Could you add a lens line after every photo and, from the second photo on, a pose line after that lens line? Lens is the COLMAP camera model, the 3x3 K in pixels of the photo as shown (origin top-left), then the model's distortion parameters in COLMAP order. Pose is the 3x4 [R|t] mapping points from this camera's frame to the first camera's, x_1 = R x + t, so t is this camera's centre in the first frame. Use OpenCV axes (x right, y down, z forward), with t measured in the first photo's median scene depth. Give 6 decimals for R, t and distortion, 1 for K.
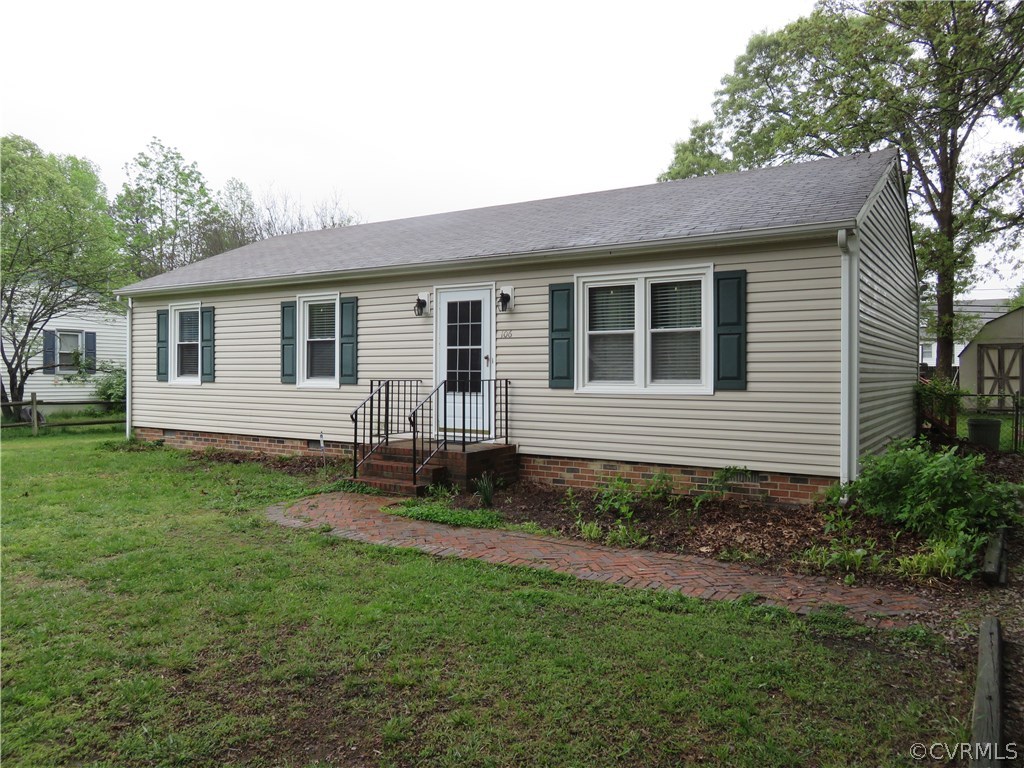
lens RADIAL K [[764.3, 0, 512.4], [0, 764.3, 378.8], [0, 0, 1]] dist [-0.002149, -0.005471]
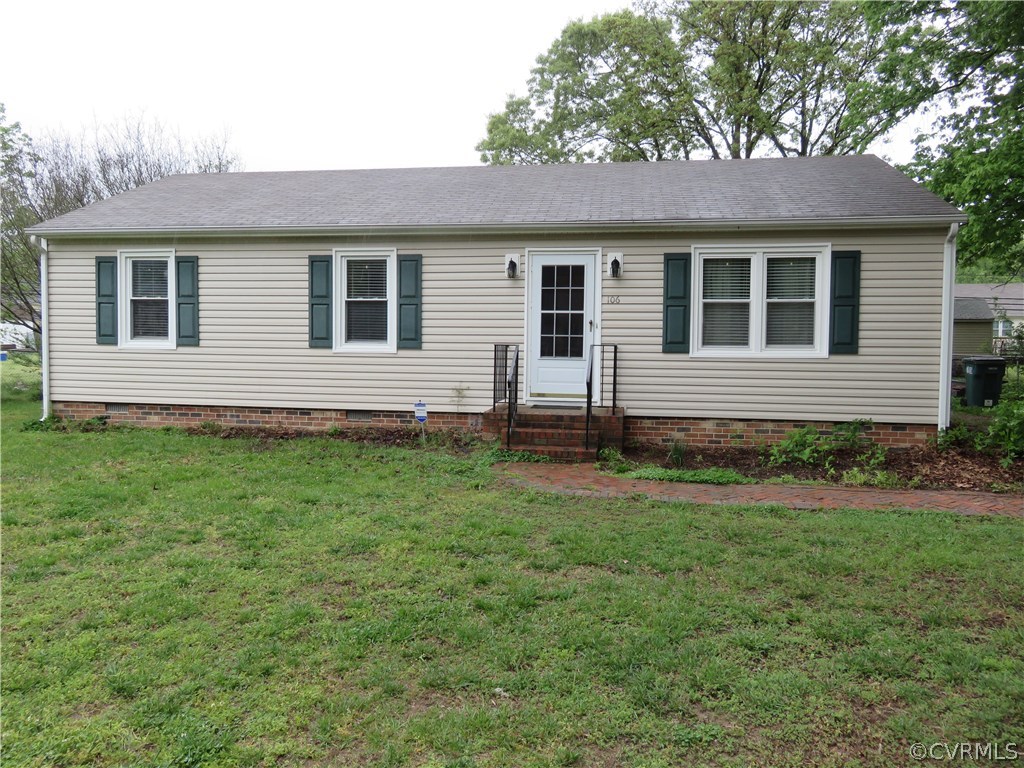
lens RADIAL K [[764.3, 0, 512.5], [0, 764.3, 385.1], [0, 0, 1]] dist [-0.002149, -0.005471]
pose [[0.919704, -0.015639, 0.392302, -0.533997], [-0.004152, 0.998763, 0.049551, 0.005427], [-0.392591, -0.047201, 0.918501, 0.108526]]
